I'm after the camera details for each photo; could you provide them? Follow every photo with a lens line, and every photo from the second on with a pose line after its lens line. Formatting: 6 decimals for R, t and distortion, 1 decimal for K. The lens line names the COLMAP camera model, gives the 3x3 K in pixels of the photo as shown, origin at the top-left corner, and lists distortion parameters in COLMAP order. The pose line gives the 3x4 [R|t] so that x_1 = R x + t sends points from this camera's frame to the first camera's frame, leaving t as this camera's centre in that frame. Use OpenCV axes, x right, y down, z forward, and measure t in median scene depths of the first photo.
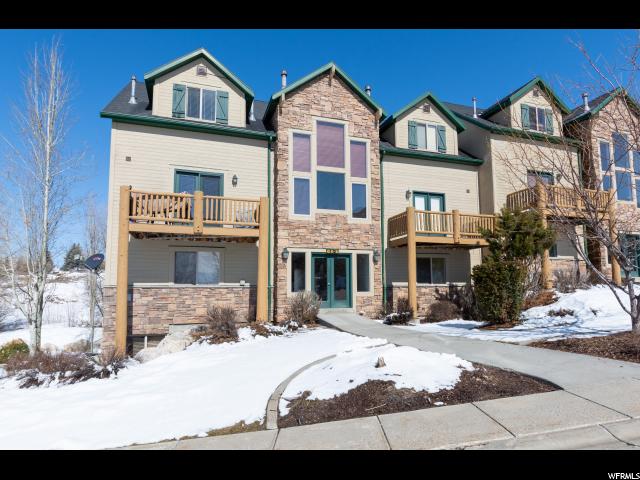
lens RADIAL K [[258.4, 0, 290.4], [0, 258.4, 241.4], [0, 0, 1]] dist [0.000534, 0.000091]
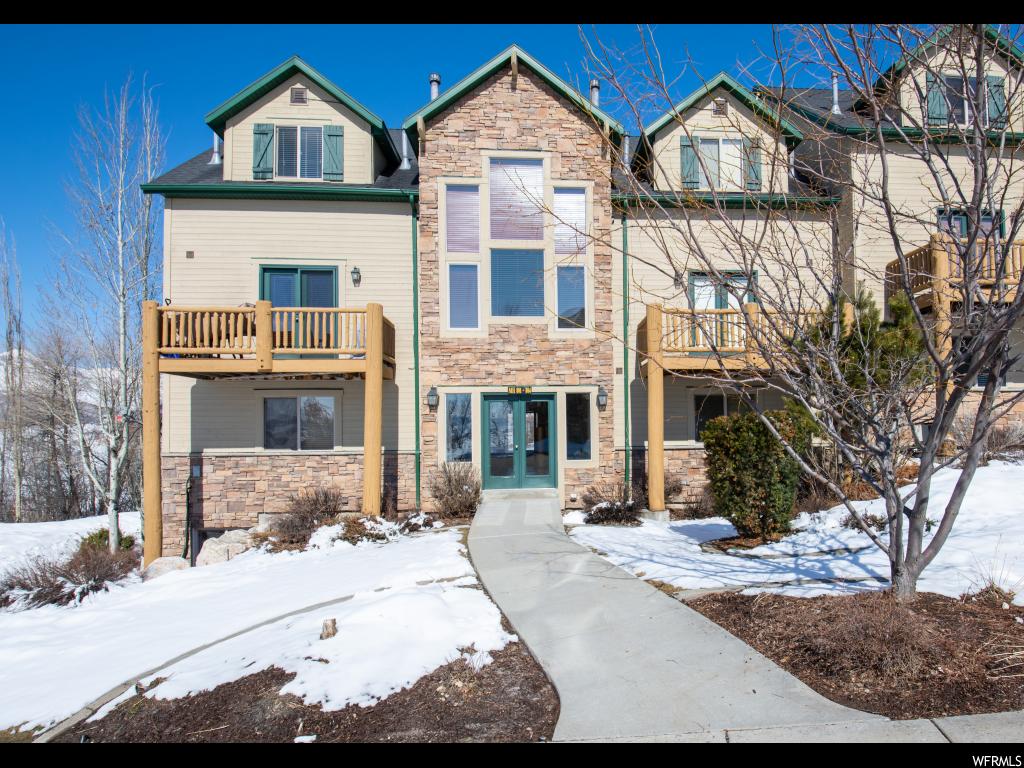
lens RADIAL K [[422.7, 0, 512.0], [0, 422.7, 384.0], [0, 0, 1]] dist [-0.000670, -0.000424]
pose [[0.985936, -0.030091, -0.164394, 0.293375], [0.038048, 0.998241, 0.045473, -0.017436], [0.162736, -0.051089, 0.985346, 0.081848]]
